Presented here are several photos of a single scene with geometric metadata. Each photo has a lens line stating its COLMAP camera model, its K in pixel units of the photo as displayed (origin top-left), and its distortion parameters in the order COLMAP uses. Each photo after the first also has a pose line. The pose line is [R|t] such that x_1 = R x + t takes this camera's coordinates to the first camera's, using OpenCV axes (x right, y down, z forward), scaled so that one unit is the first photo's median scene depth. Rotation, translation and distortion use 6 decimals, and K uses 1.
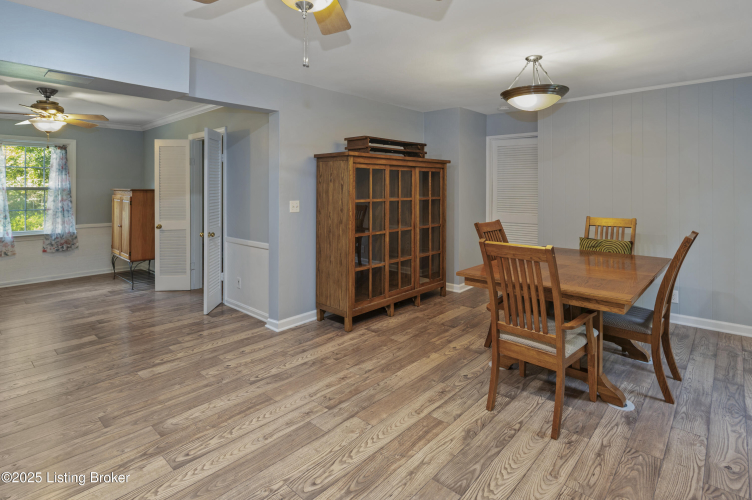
lens RADIAL K [[397.5, 0, 376.0], [0, 397.5, 192.7], [0, 0, 1]] dist [0.002782, -0.003478]
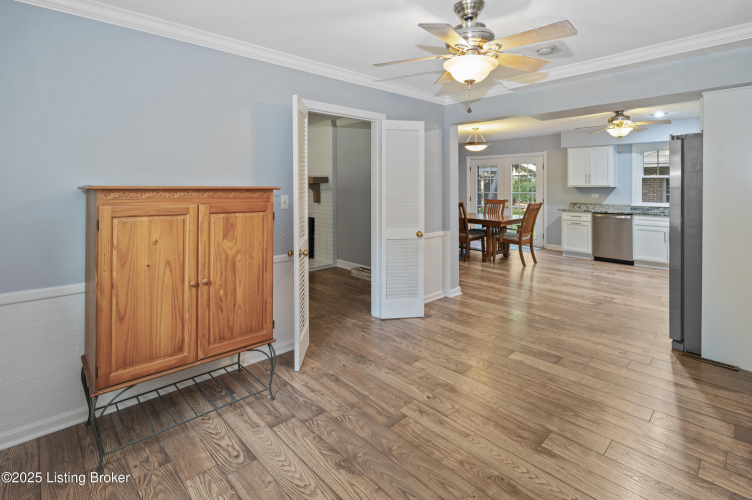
lens RADIAL K [[365.5, 0, 372.9], [0, 365.5, 186.6], [0, 0, 1]] dist [-0.003520, -0.000203]
pose [[0.068634, -0.006089, 0.997623, -1.027685], [0.010354, 0.999932, 0.005391, -0.011173], [-0.997588, 0.009960, 0.068692, 0.837697]]
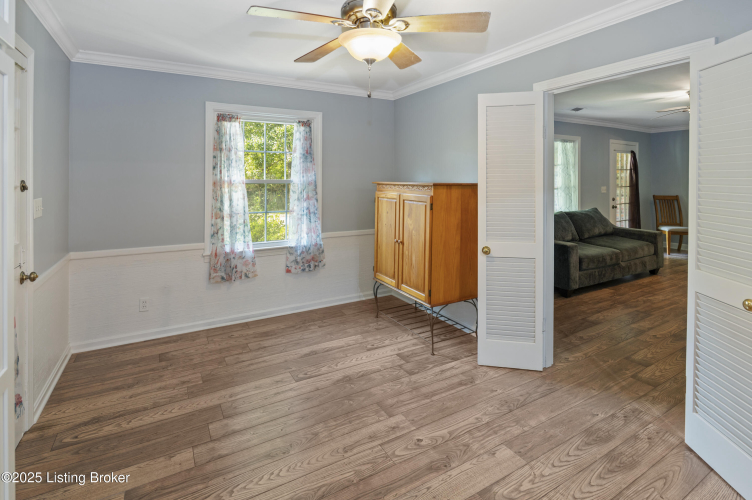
lens RADIAL K [[370.5, 0, 375.4], [0, 370.5, 185.8], [0, 0, 1]] dist [-0.005608, -0.000740]
pose [[0.955787, 0.000912, -0.294059, -0.525932], [0.001926, 0.999954, 0.009361, -0.009917], [0.294054, -0.009514, 0.955741, 0.447865]]
